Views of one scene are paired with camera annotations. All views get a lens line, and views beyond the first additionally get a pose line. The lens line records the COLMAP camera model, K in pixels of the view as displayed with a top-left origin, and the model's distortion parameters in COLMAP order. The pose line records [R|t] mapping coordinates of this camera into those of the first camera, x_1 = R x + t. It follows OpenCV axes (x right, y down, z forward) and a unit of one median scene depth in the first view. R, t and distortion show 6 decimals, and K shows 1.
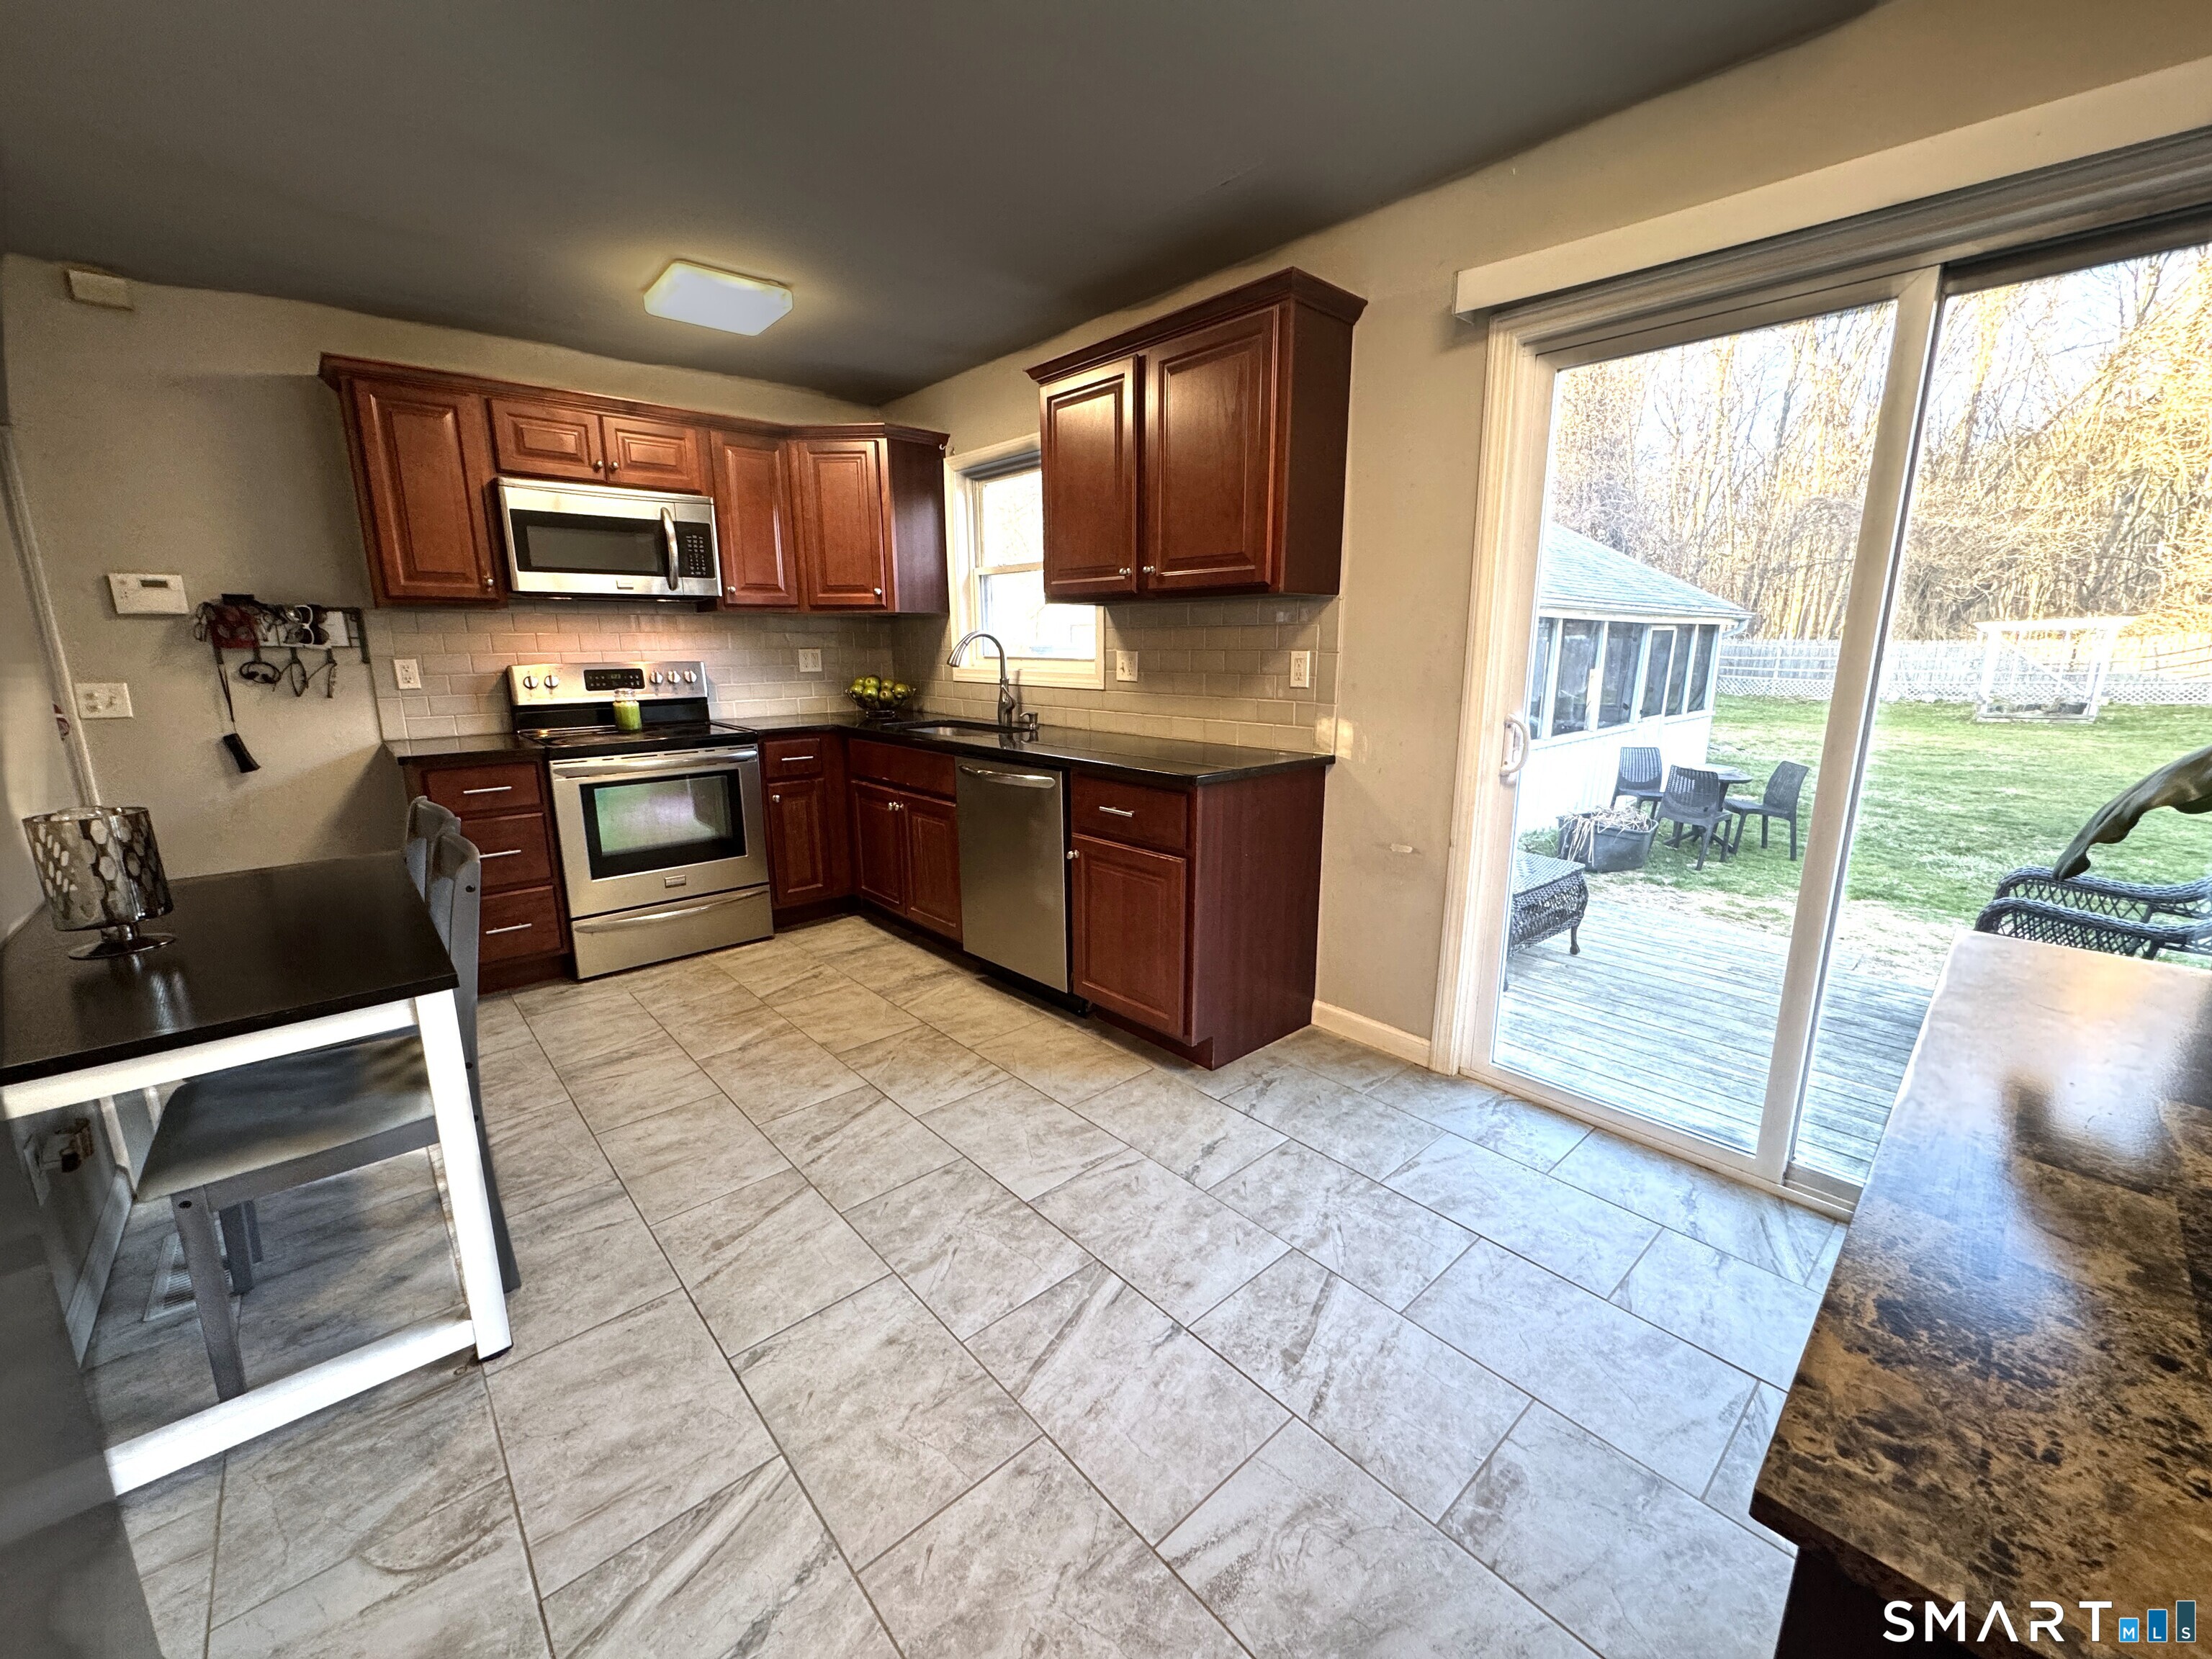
lens RADIAL K [[884.4, 0, 1107.3], [0, 884.4, 828.5], [0, 0, 1]] dist [-0.001401, 0.000242]
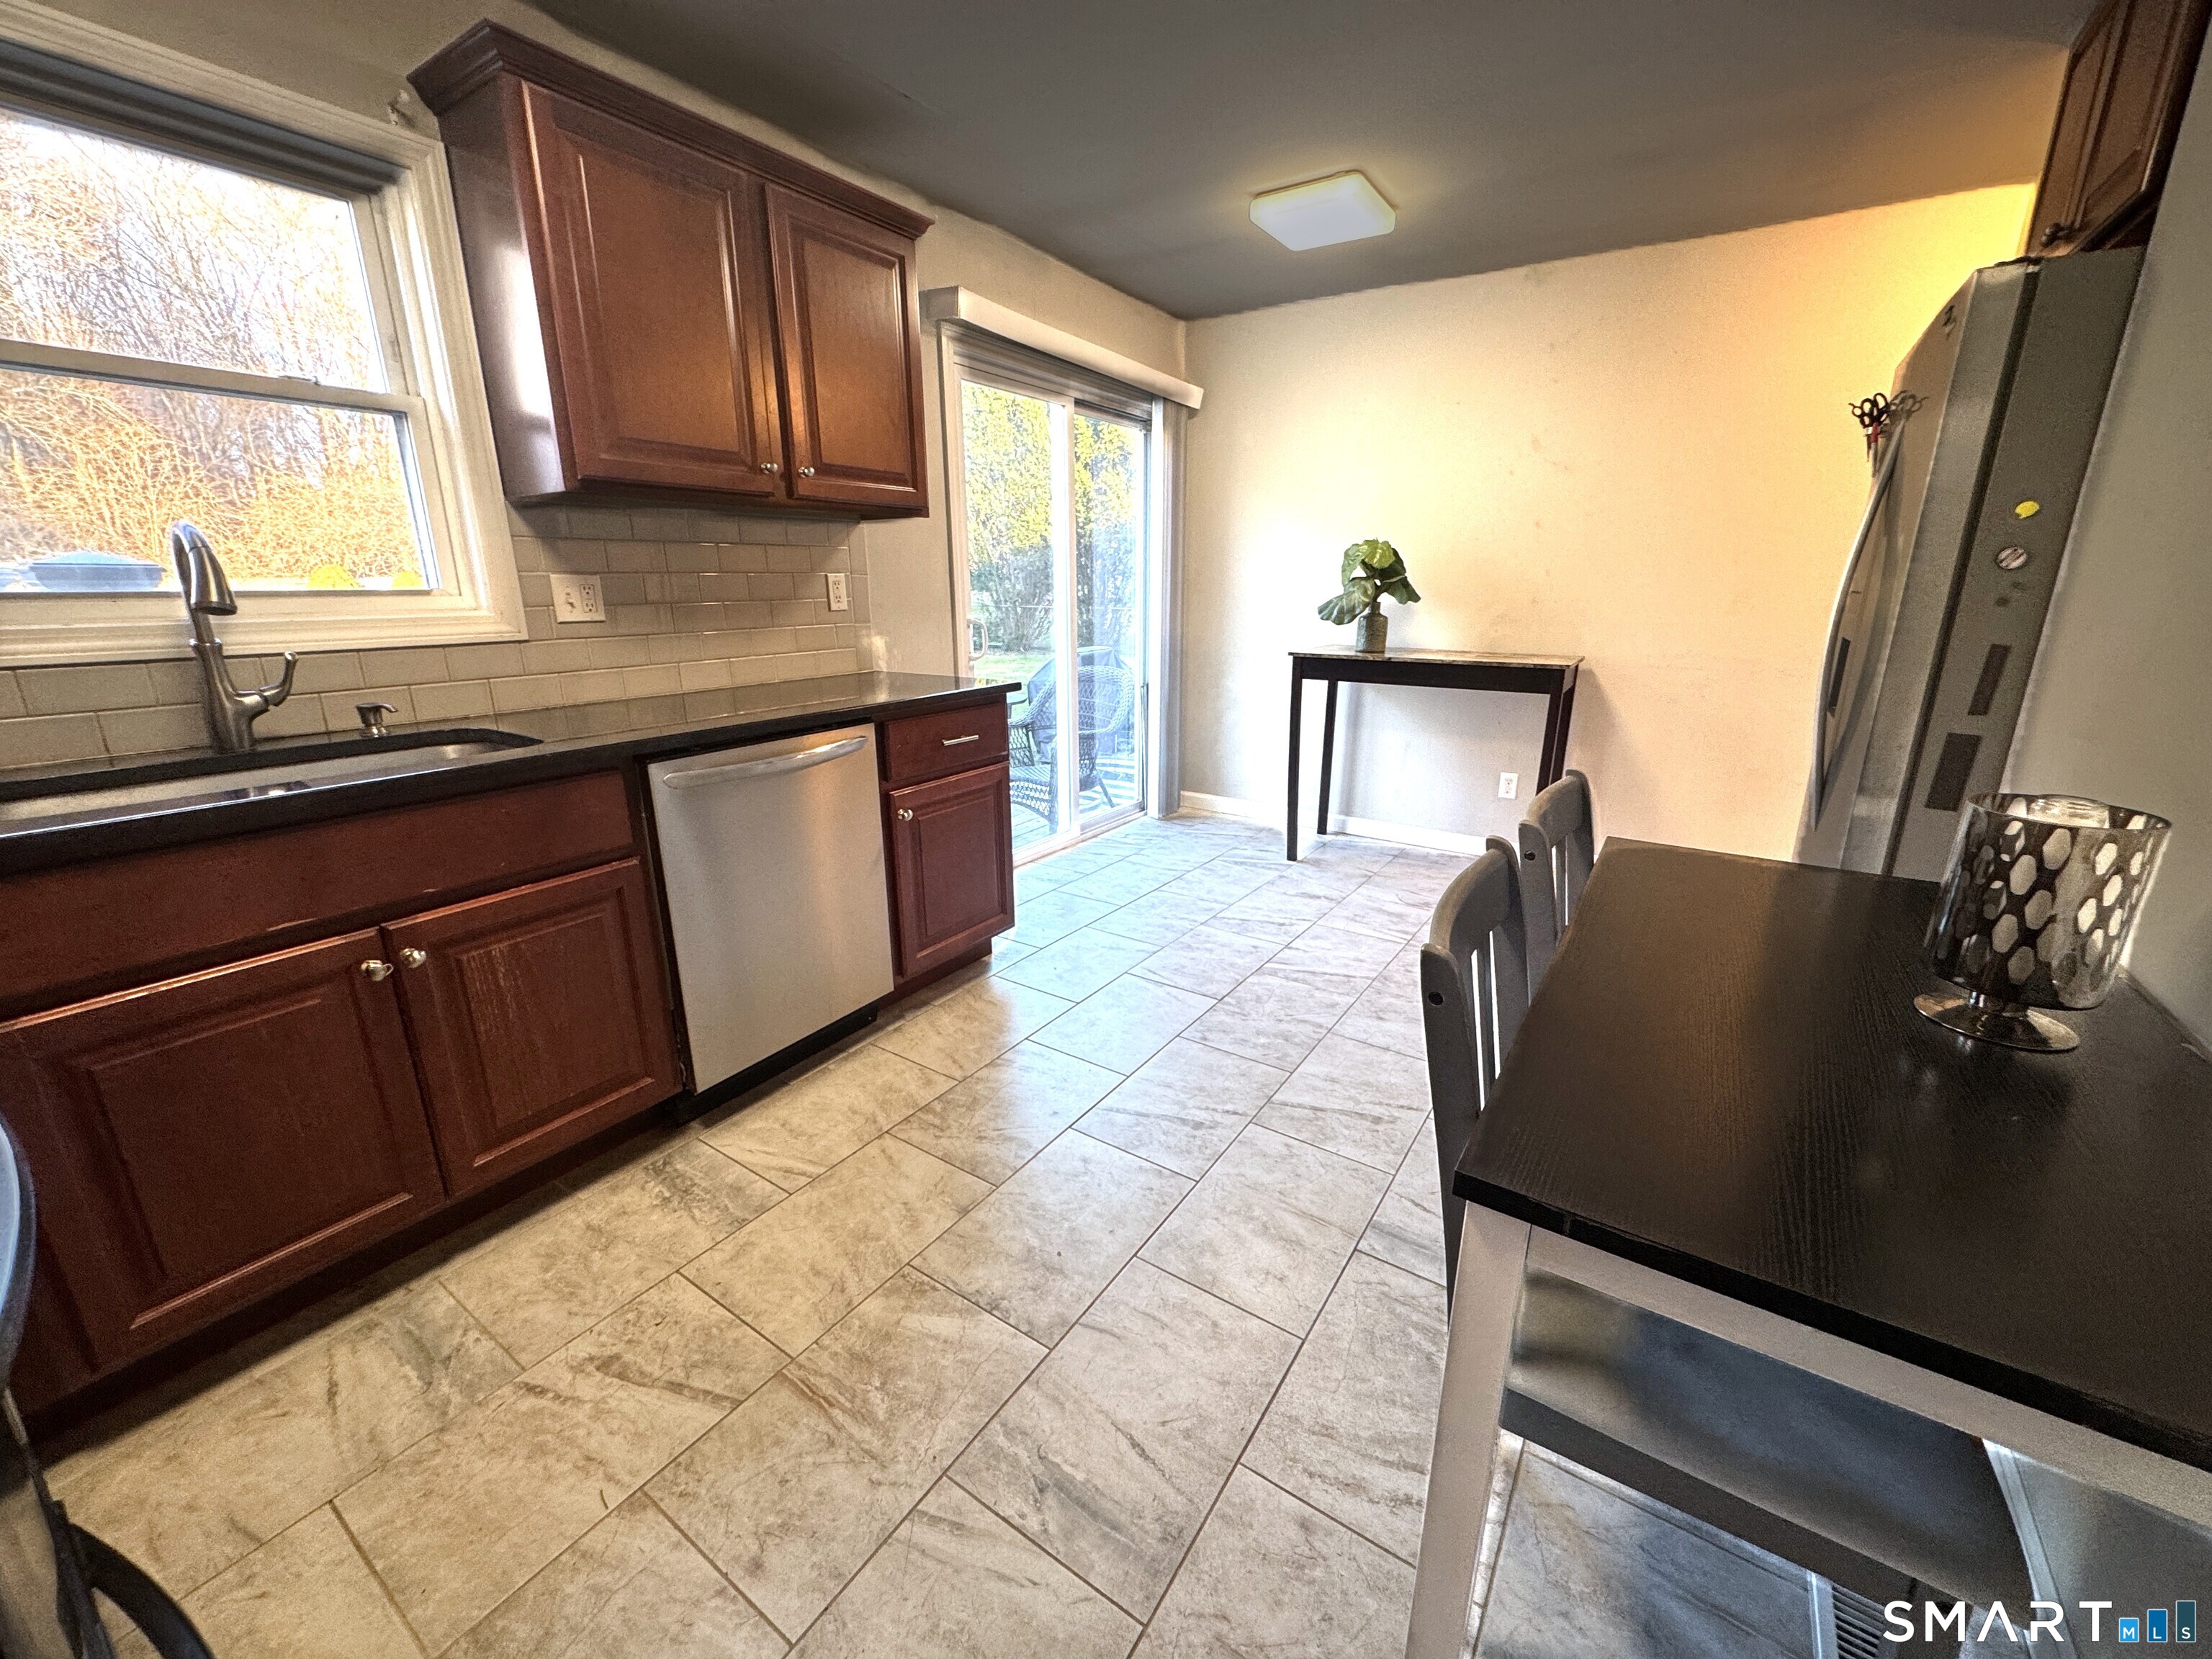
lens RADIAL K [[884.4, 0, 1106.2], [0, 884.4, 828.6], [0, 0, 1]] dist [-0.001401, 0.000242]
pose [[-0.245771, -0.258112, 0.934331, -0.868981], [0.206468, 0.927837, 0.310629, -0.178743], [-0.947084, 0.269253, -0.174744, 0.957375]]
